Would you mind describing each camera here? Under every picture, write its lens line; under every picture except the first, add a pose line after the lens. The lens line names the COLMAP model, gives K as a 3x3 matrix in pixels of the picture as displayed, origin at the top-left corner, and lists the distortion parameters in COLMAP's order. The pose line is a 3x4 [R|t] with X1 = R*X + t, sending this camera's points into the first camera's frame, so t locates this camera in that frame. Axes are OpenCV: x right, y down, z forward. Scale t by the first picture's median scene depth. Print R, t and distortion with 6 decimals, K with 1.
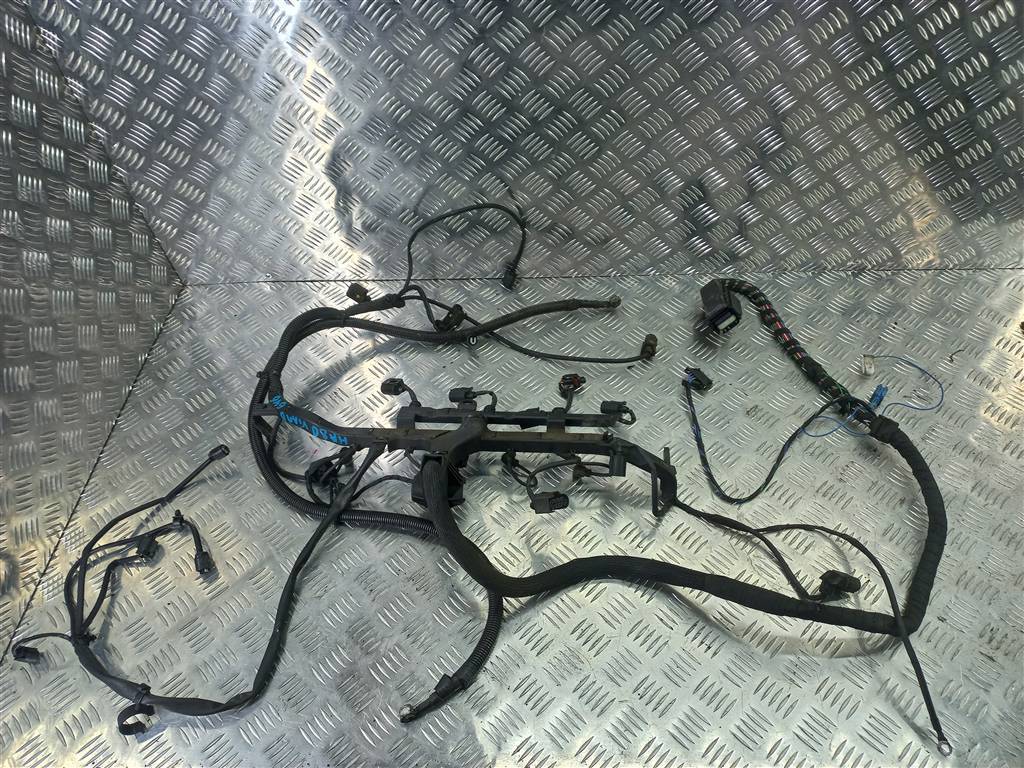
lens RADIAL K [[734.6, 0, 512.0], [0, 734.6, 384.0], [0, 0, 1]] dist [0.022495, 0.002894]
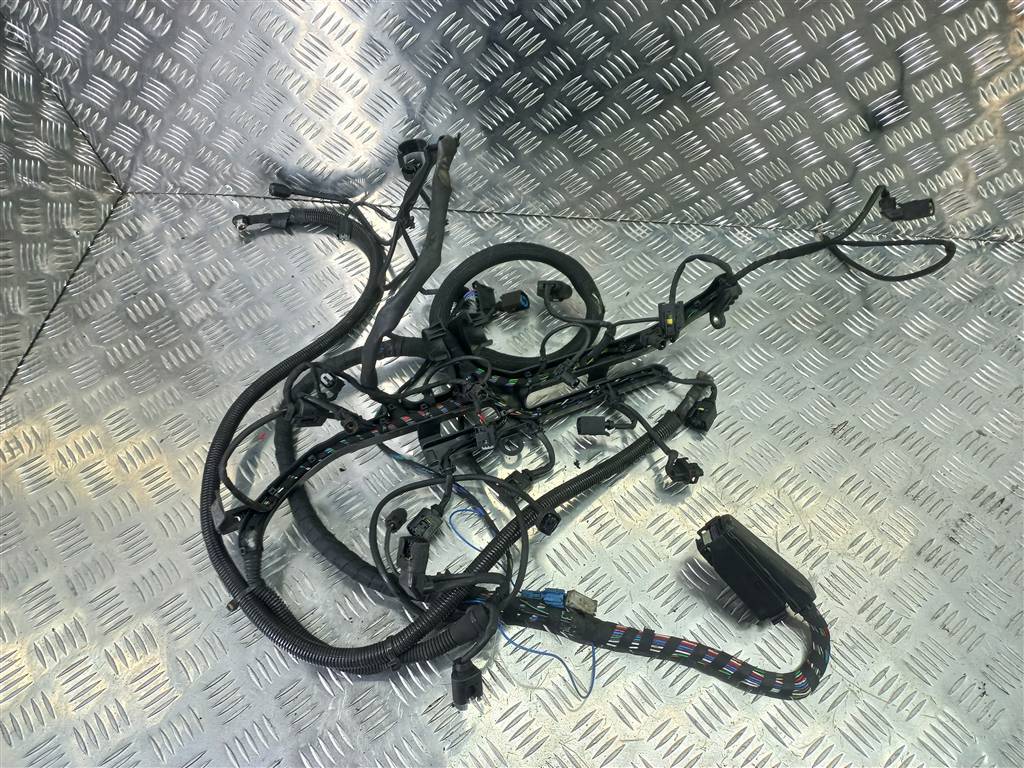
lens RADIAL K [[725.5, 0, 512.0], [0, 725.5, 384.0], [0, 0, 1]] dist [-0.003651, 0.033276]
pose [[0.996084, 0.084450, -0.026156, 0.007391], [-0.080010, 0.986967, 0.139622, -0.083414], [0.037606, -0.136982, 0.989859, 0.249341]]
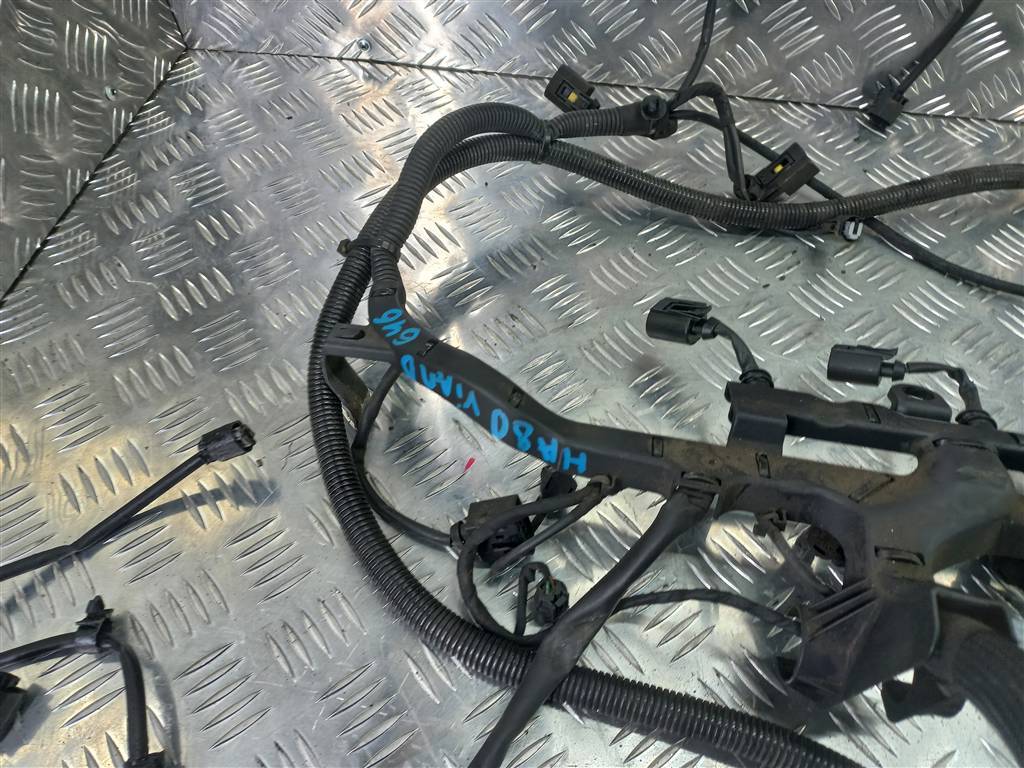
lens RADIAL K [[734.6, 0, 512.0], [0, 734.6, 384.0], [0, 0, 1]] dist [0.022495, 0.002894]
pose [[0.991932, 0.125395, -0.018606, -0.228526], [-0.122903, 0.987240, 0.101257, 0.008095], [0.031066, -0.098153, 0.994686, 0.579866]]
